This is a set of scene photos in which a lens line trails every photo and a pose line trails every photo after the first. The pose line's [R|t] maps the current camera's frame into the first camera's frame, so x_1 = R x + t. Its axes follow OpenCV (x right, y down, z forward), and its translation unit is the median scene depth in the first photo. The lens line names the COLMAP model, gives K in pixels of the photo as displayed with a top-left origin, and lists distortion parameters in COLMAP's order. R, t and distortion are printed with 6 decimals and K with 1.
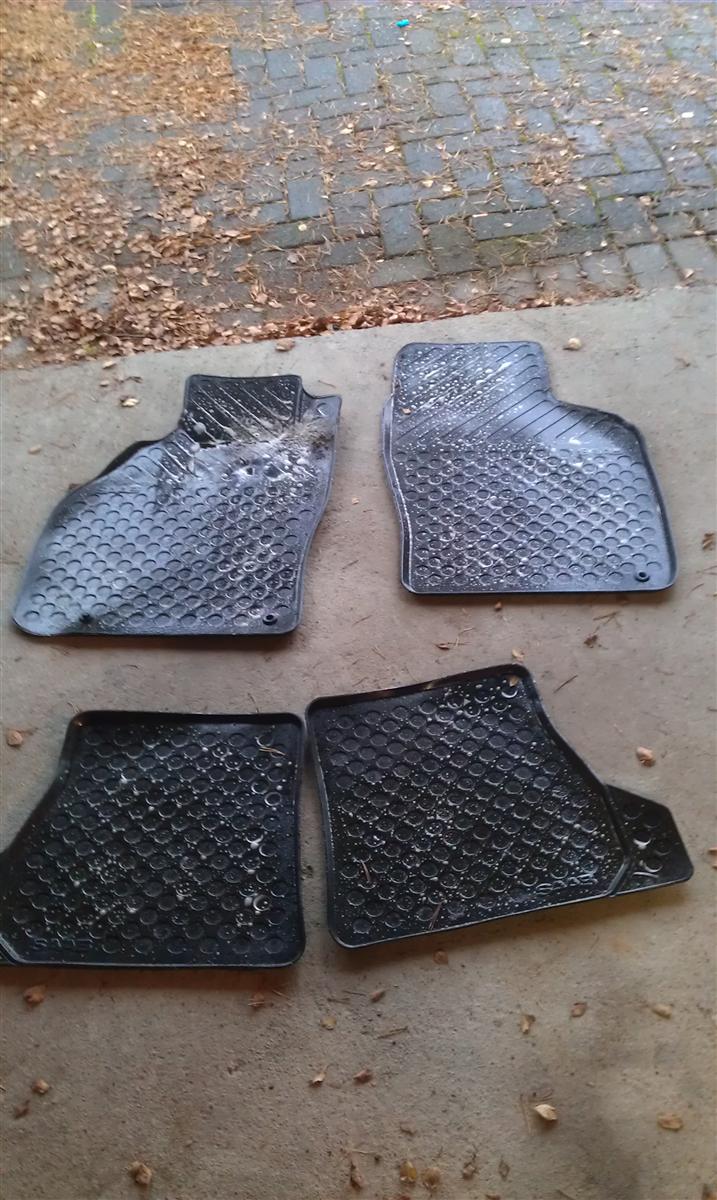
lens RADIAL K [[1124.5, 0, 358.5], [0, 1124.5, 600.0], [0, 0, 1]] dist [0.000893, -0.003190]
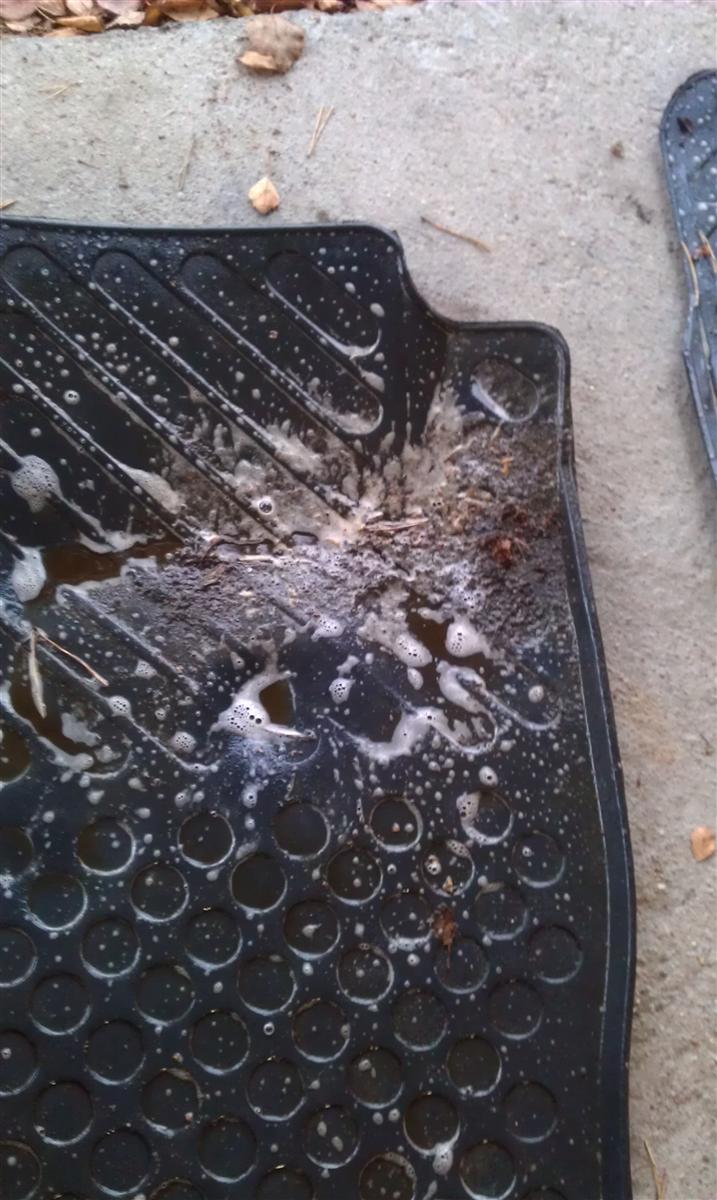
lens RADIAL K [[1124.5, 0, 358.5], [0, 1124.5, 600.0], [0, 0, 1]] dist [0.000893, -0.003190]
pose [[0.971017, -0.074297, 0.227168, -0.130487], [-0.020592, 0.920918, 0.389212, -0.228512], [-0.238120, -0.382609, 0.892697, 0.748779]]
